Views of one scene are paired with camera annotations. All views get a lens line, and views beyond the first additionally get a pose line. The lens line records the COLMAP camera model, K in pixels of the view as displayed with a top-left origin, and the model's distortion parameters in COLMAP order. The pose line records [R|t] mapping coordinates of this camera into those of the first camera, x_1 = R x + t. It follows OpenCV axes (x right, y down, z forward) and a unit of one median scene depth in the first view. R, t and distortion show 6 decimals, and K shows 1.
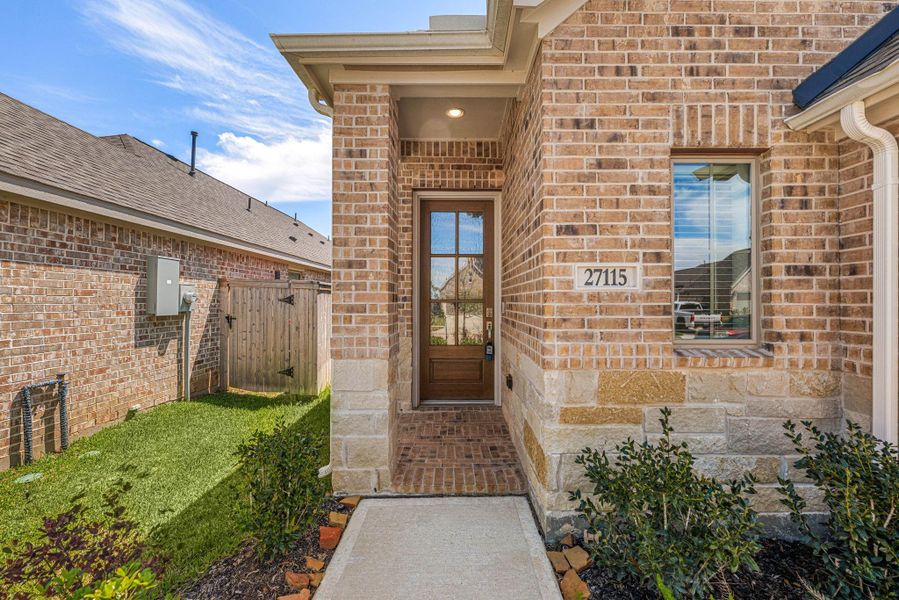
lens RADIAL K [[374.7, 0, 459.4], [0, 374.7, 297.2], [0, 0, 1]] dist [0.000638, 0.000012]
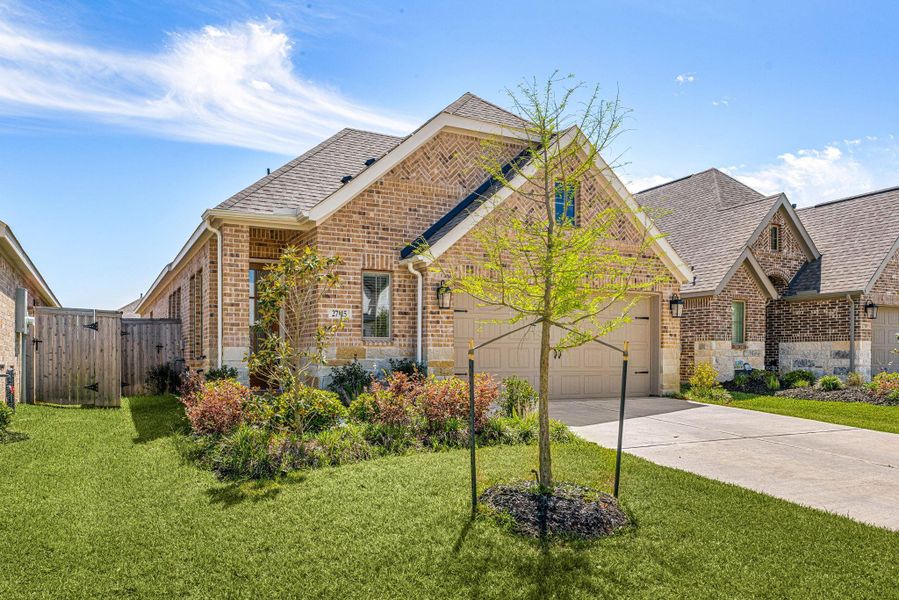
lens RADIAL K [[671.0, 0, 427.4], [0, 671.0, 363.3], [0, 0, 1]] dist [0.000473, -0.000282]
pose [[0.898360, -0.003250, 0.439248, -1.209878], [-0.005222, 0.999823, 0.018078, 0.221762], [-0.439229, -0.018534, 0.898184, -3.763101]]
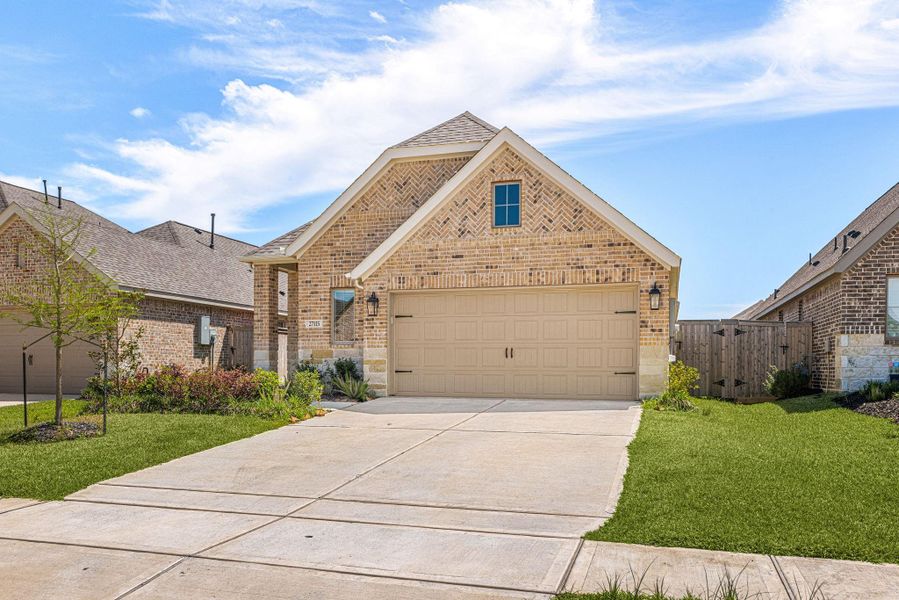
lens RADIAL K [[732.1, 0, 401.3], [0, 732.1, 369.7], [0, 0, 1]] dist [0.002058, 0.002407]
pose [[0.937131, 0.004589, -0.348947, 3.658263], [0.000549, 0.999893, 0.014622, 0.288653], [0.348977, -0.013894, 0.937028, -5.356717]]
